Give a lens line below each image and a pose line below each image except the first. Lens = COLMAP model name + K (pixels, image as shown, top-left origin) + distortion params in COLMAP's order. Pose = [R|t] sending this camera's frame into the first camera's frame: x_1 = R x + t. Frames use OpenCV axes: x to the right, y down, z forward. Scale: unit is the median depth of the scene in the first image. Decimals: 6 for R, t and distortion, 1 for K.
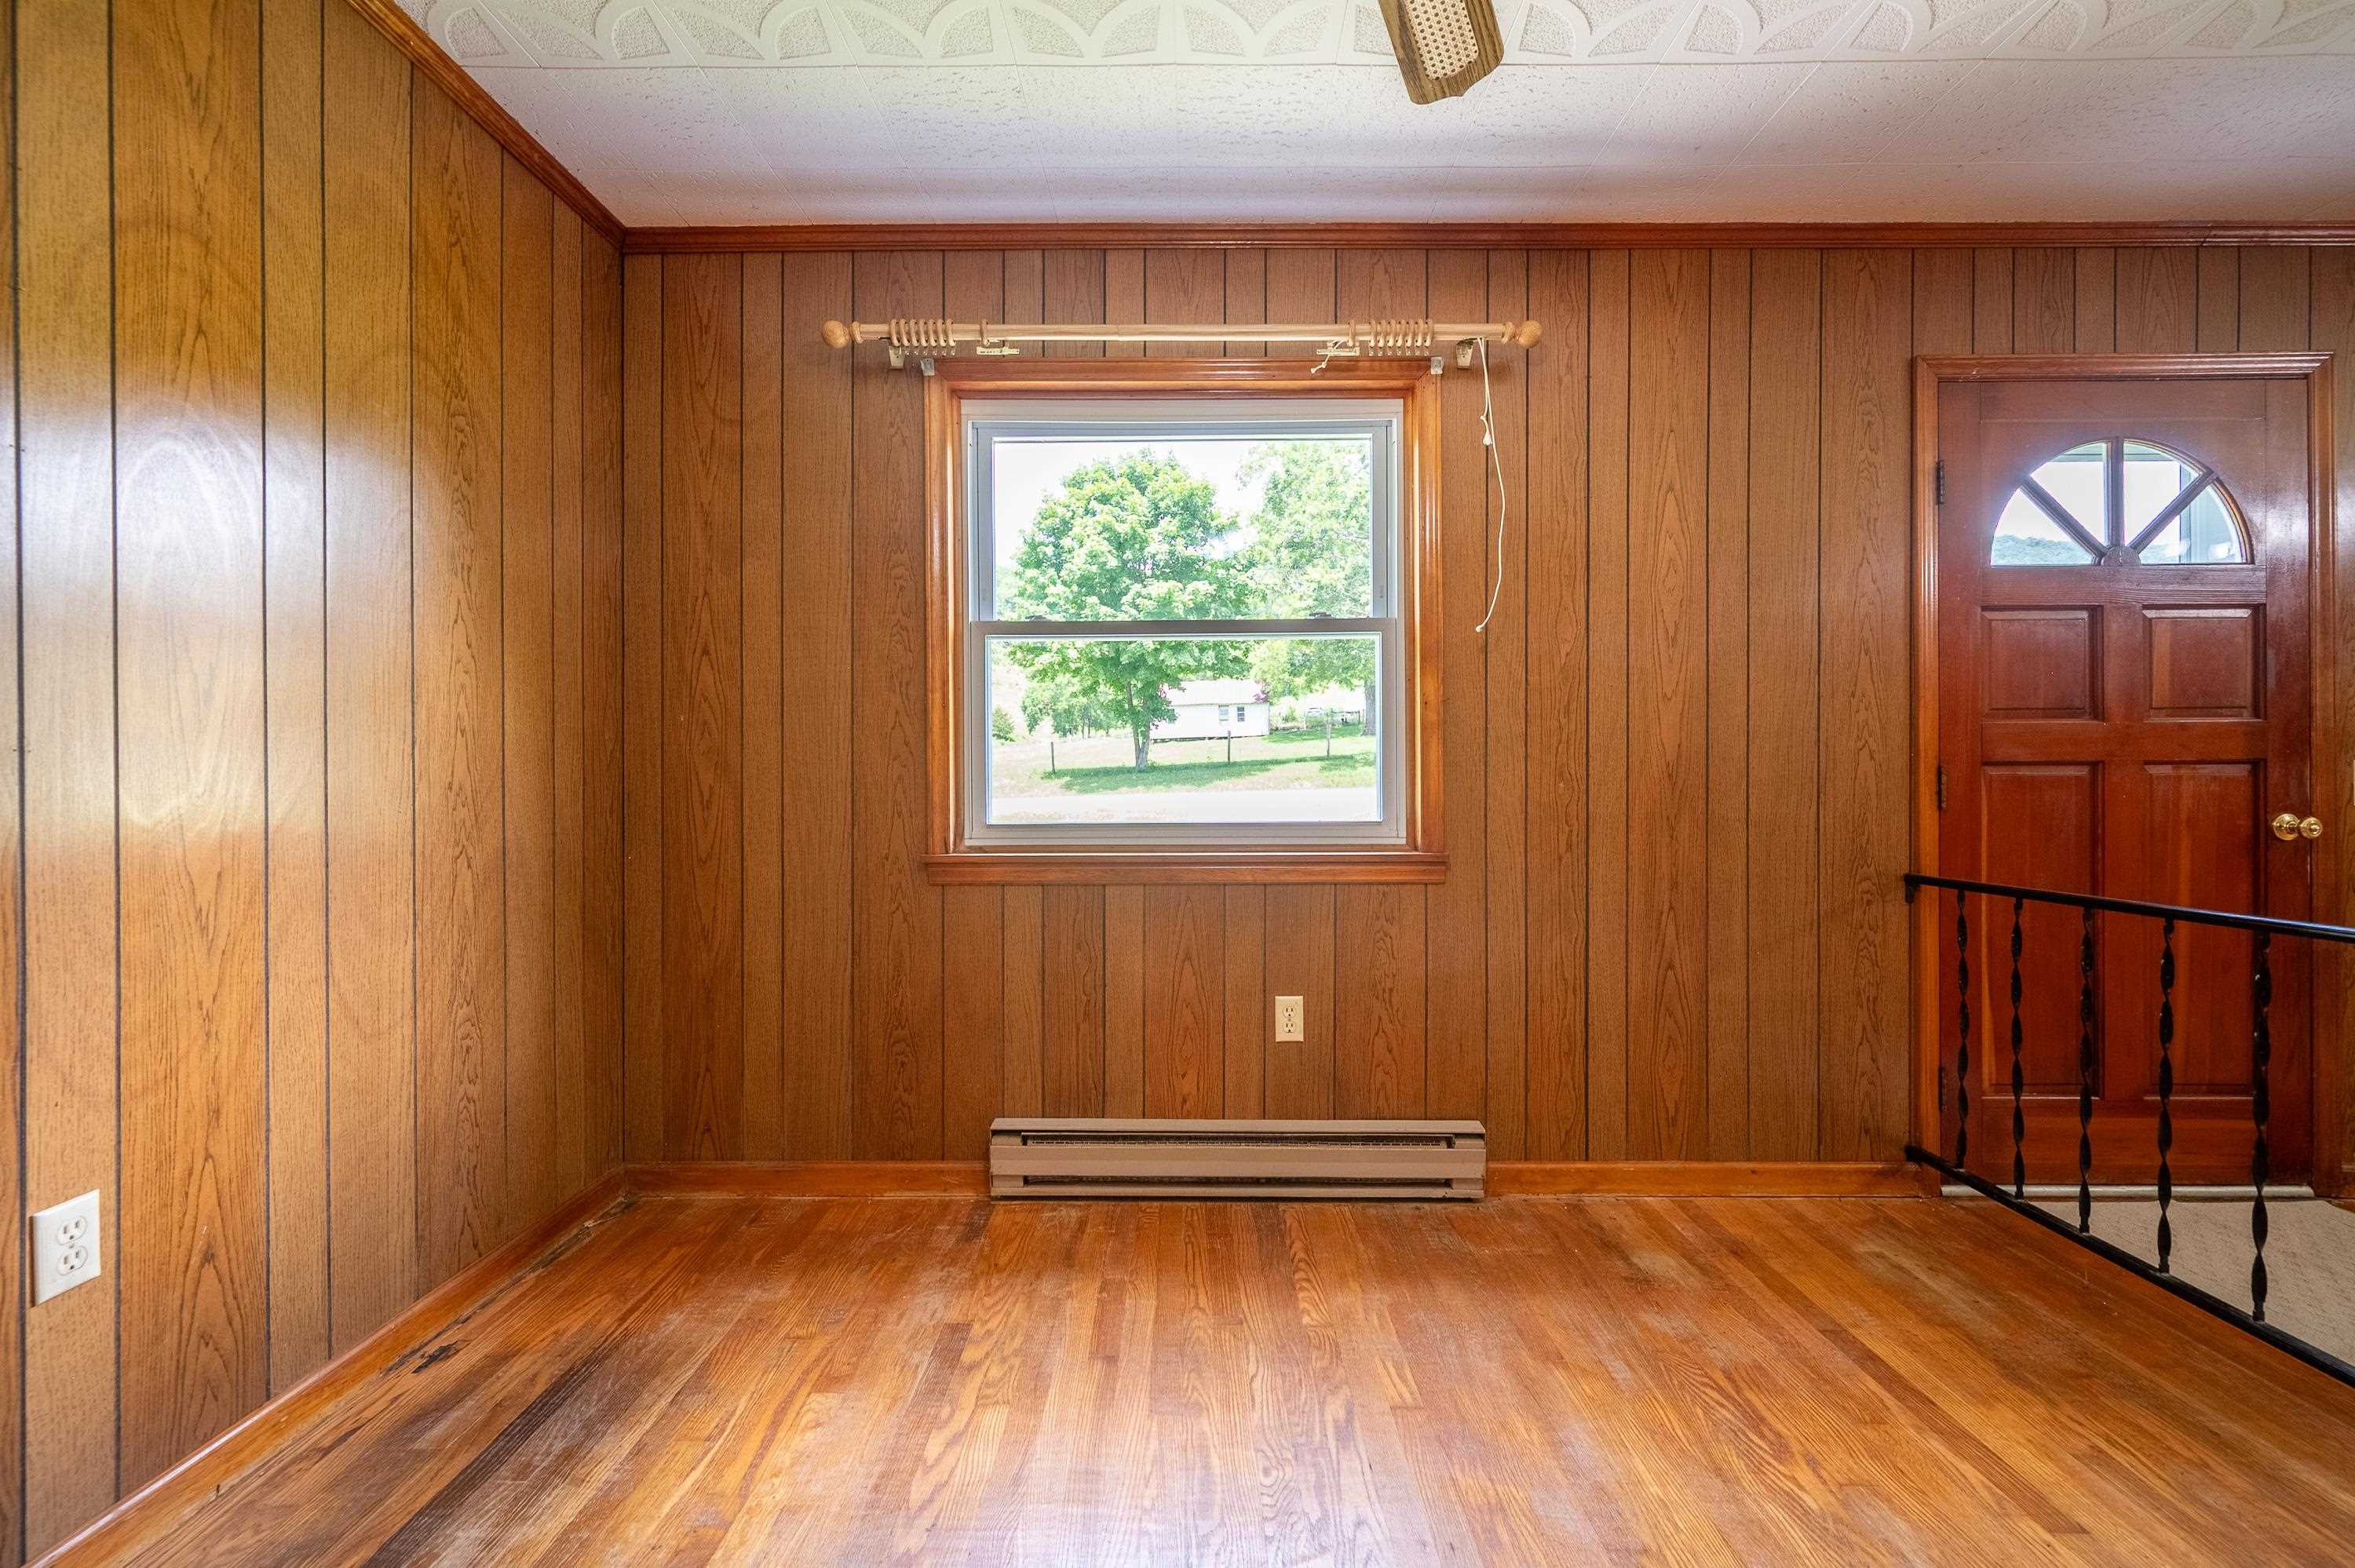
lens RADIAL K [[931.8, 0, 1203.3], [0, 931.8, 786.9], [0, 0, 1]] dist [-0.002113, -0.000603]
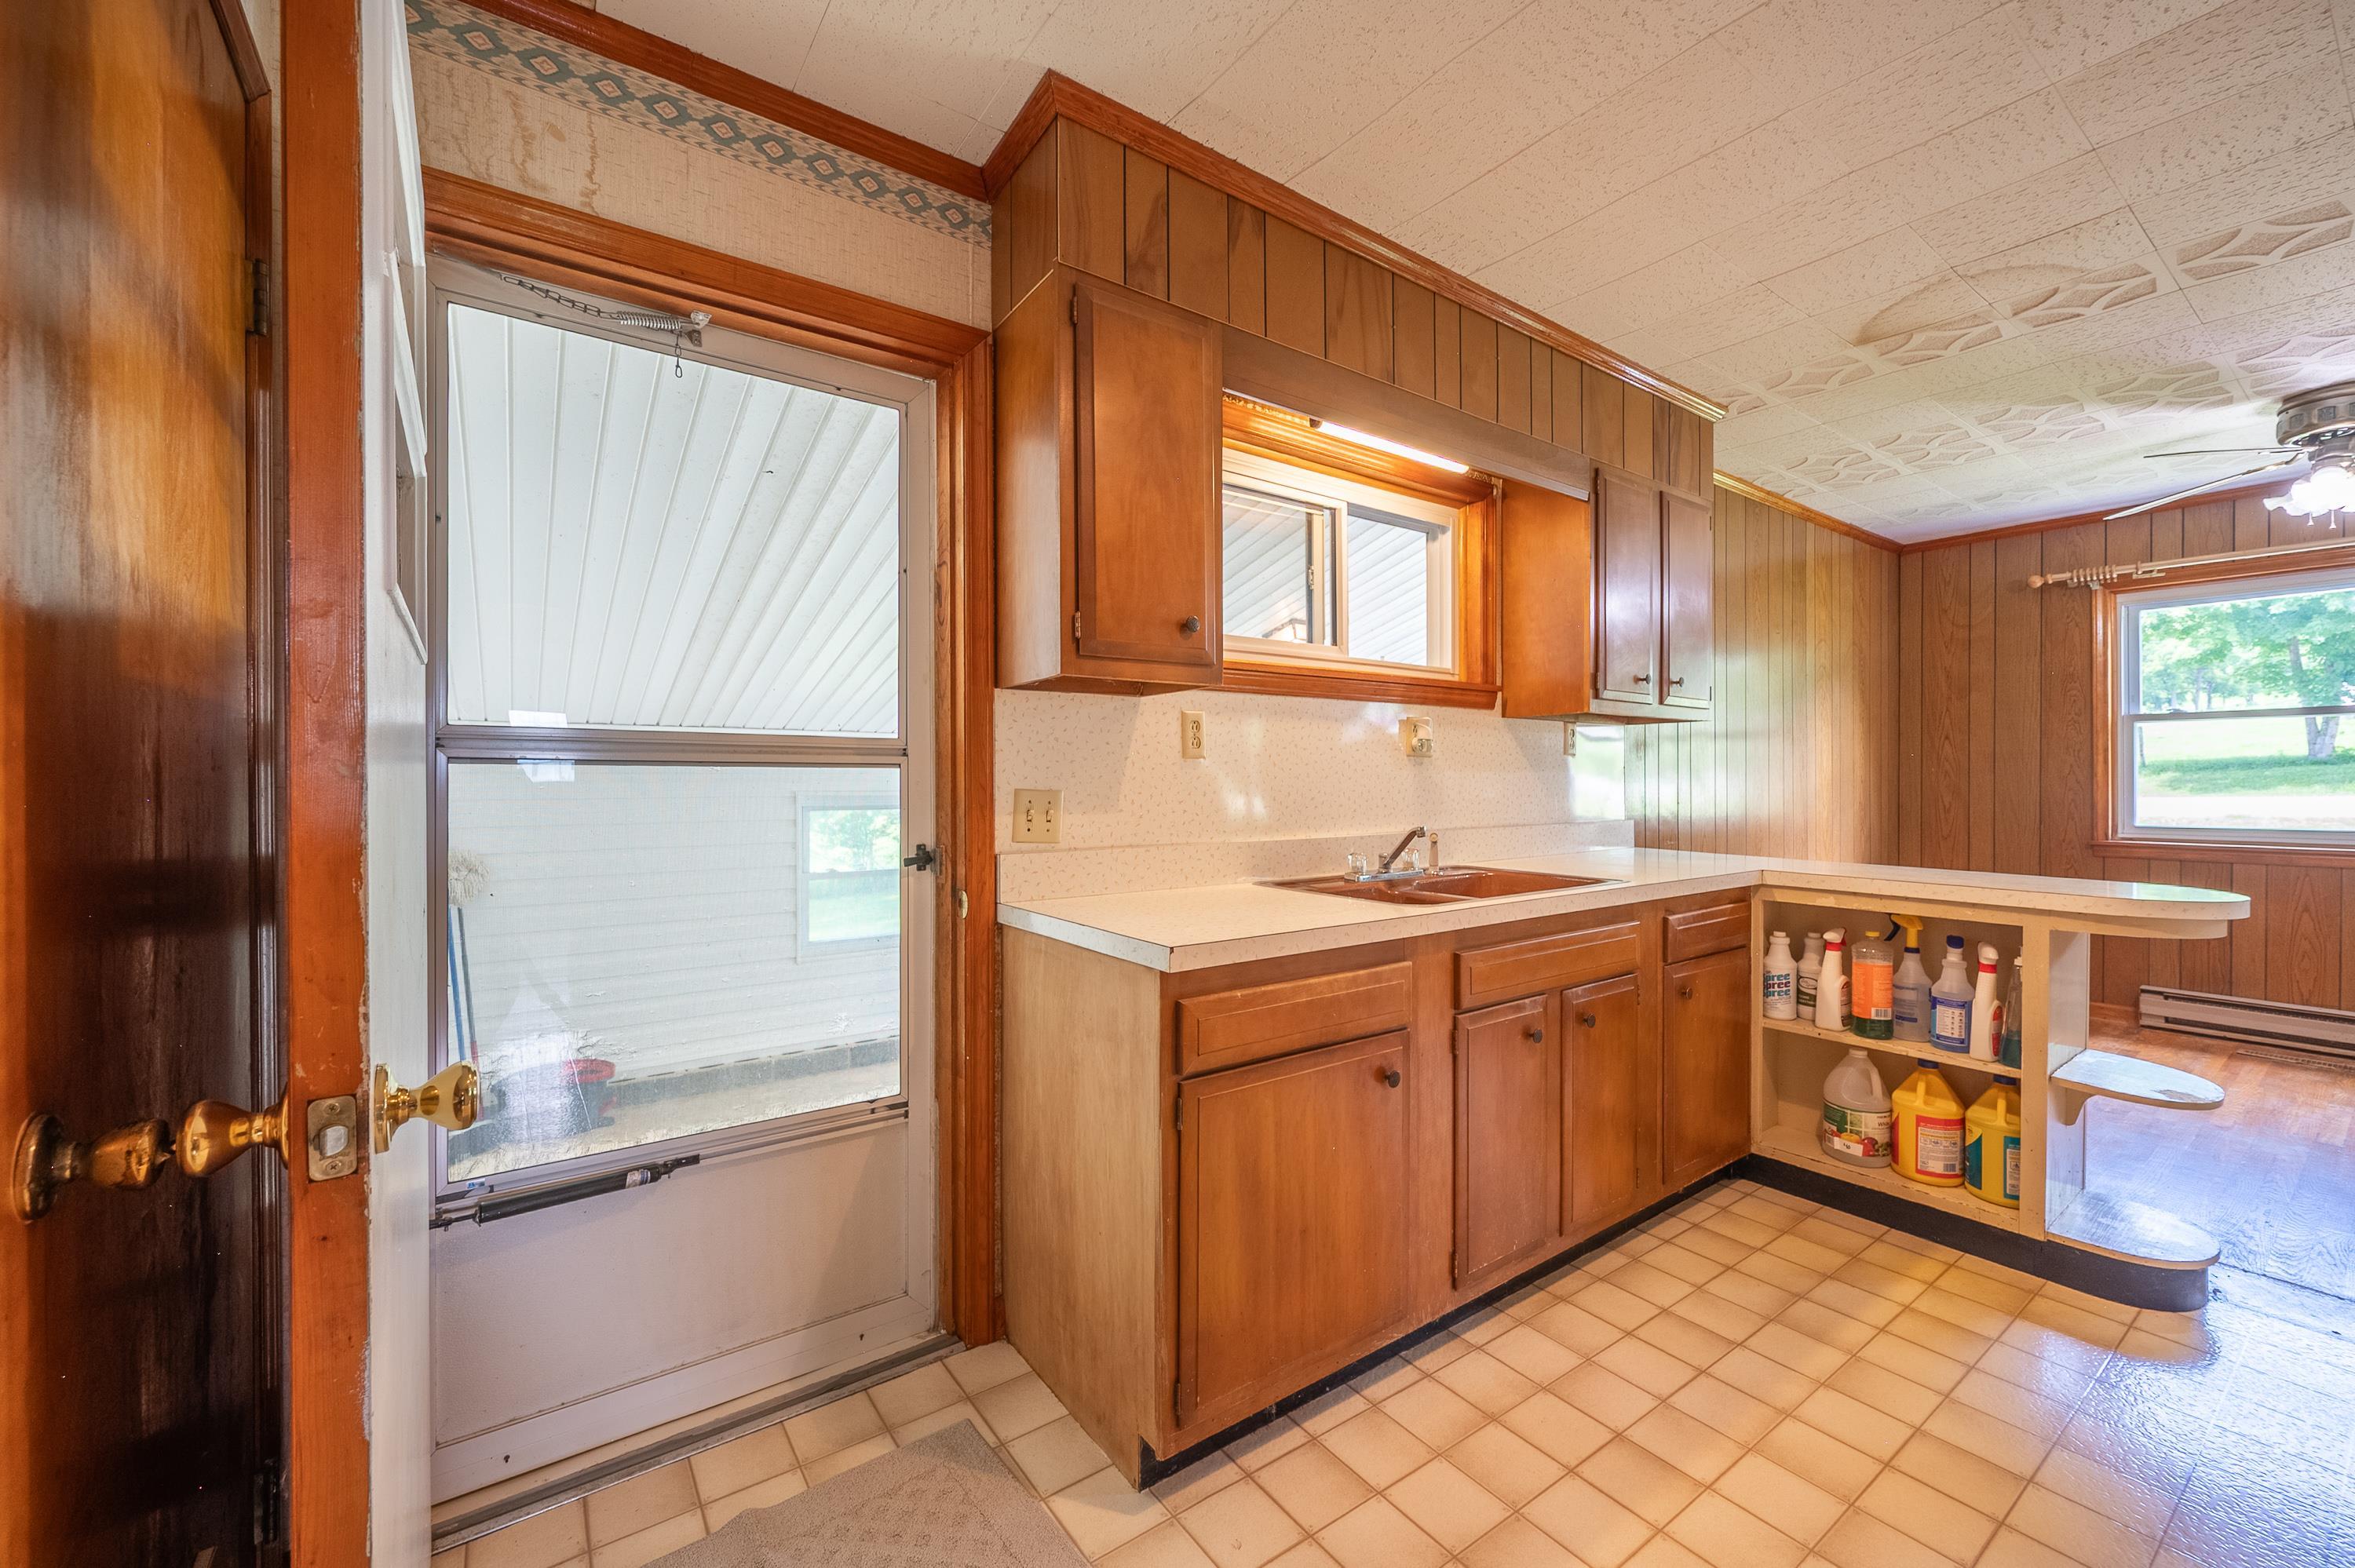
lens RADIAL K [[931.8, 0, 1177.5], [0, 931.8, 785.3], [0, 0, 1]] dist [-0.002113, -0.000603]
pose [[0.573973, 0.004250, -0.818864, 0.186572], [0.000511, 0.999984, 0.005549, -0.051800], [0.818874, -0.003604, 0.573961, -1.633088]]
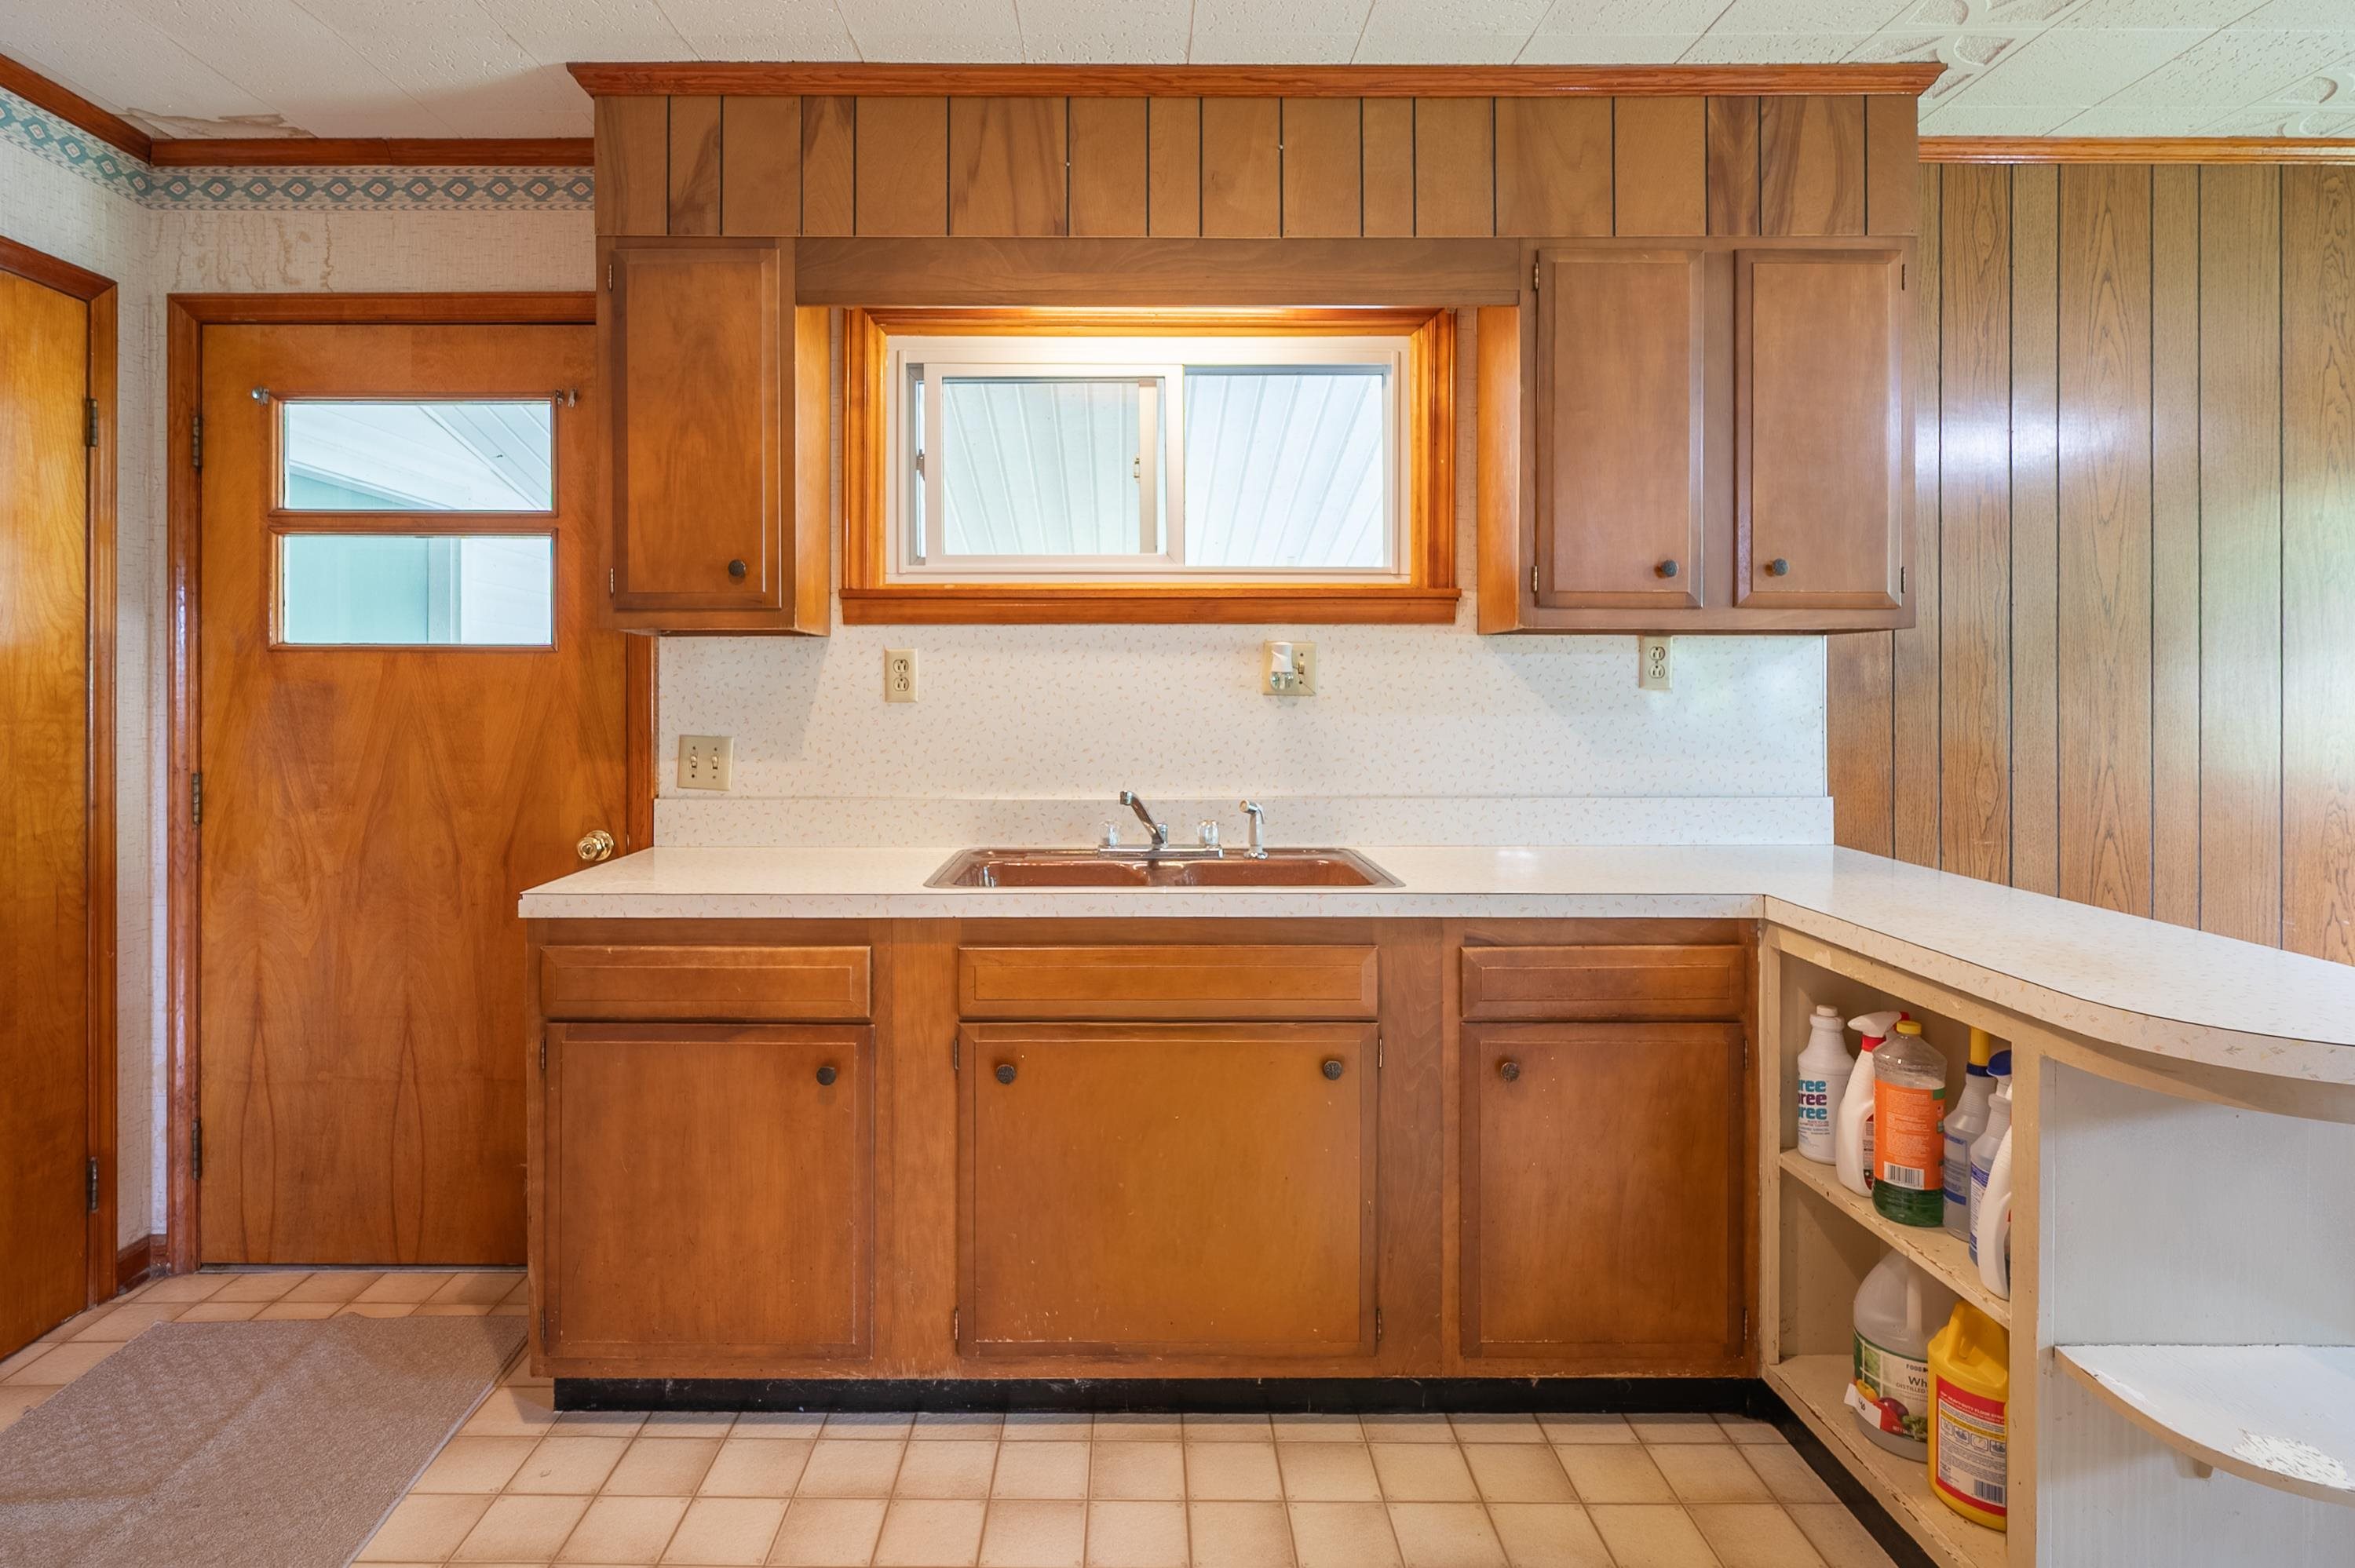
lens RADIAL K [[1282.3, 0, 1134.7], [0, 1282.3, 695.4], [0, 0, 1]] dist [-0.000908, -0.001532]
pose [[-0.012875, 0.003583, -0.999911, 0.581669], [-0.001901, 0.999992, 0.003607, -0.085296], [0.999915, 0.001948, -0.012868, -0.831344]]
